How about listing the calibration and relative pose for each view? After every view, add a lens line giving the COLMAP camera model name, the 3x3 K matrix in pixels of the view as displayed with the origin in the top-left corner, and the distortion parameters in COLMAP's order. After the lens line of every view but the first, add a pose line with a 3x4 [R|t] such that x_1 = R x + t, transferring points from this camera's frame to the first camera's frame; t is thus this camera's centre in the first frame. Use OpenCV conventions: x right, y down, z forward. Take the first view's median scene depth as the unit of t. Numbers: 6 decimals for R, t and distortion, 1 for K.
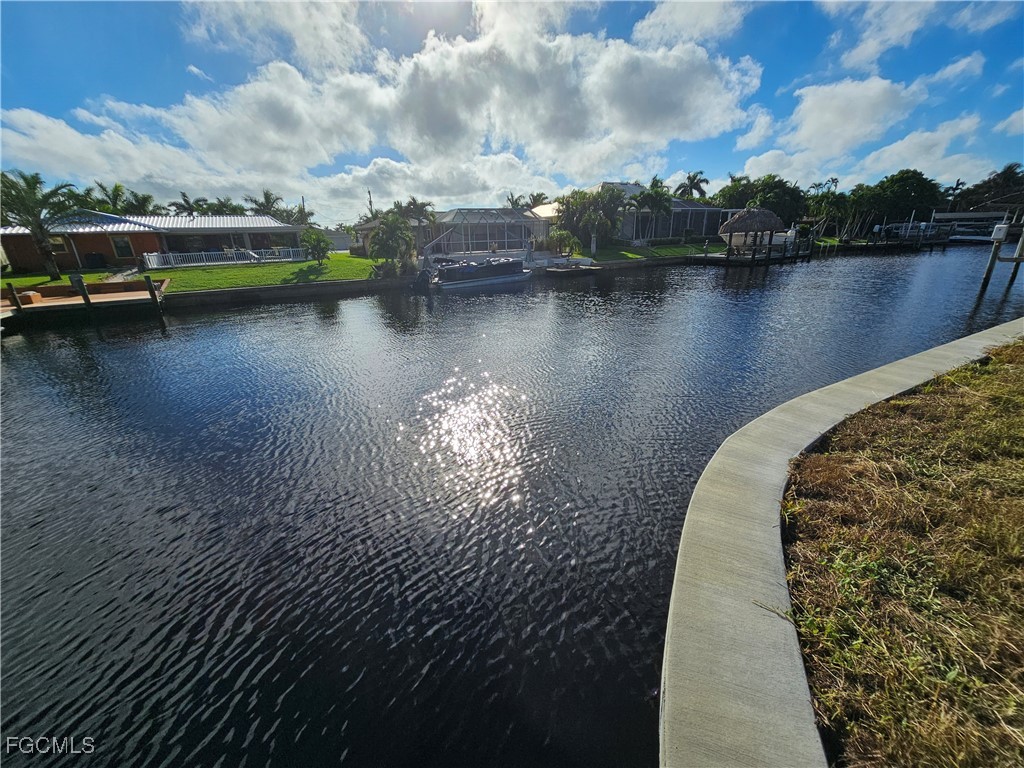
lens RADIAL K [[416.2, 0, 511.4], [0, 416.2, 392.4], [0, 0, 1]] dist [-0.001254, -0.000911]
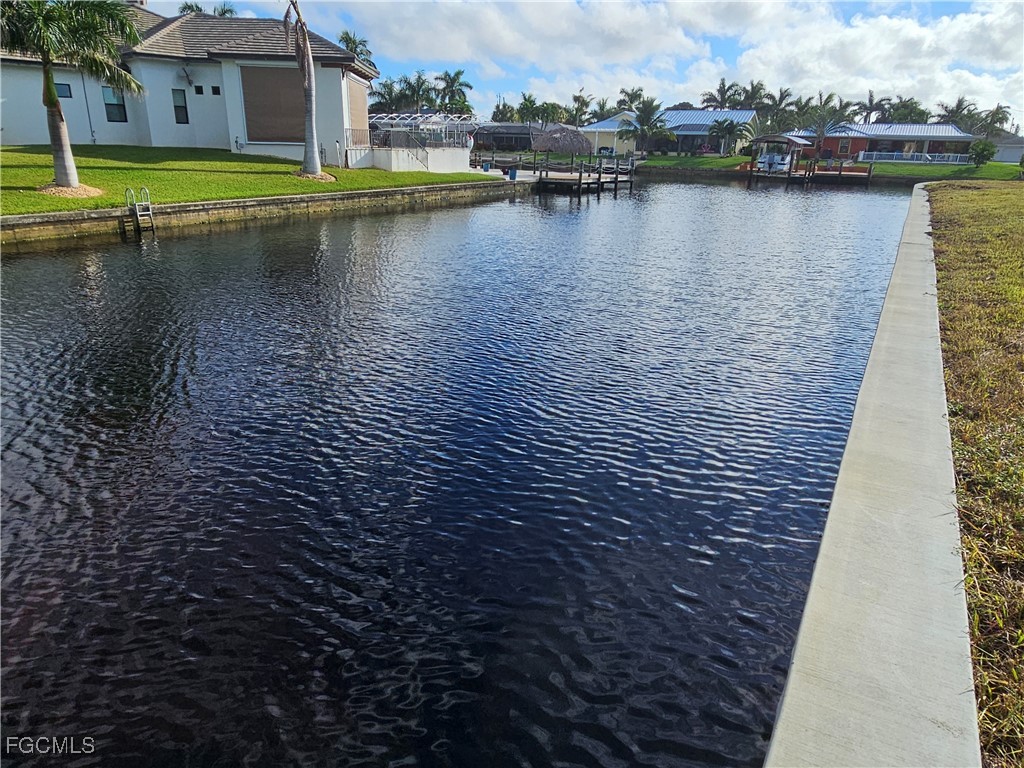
lens RADIAL K [[672.5, 0, 512.0], [0, 672.5, 378.5], [0, 0, 1]] dist [0.001955, -0.004559]
pose [[0.511183, 0.324038, -0.796047, 0.510163], [-0.333660, 0.928381, 0.163645, 0.333270], [0.792063, 0.181956, 0.582691, -0.939841]]
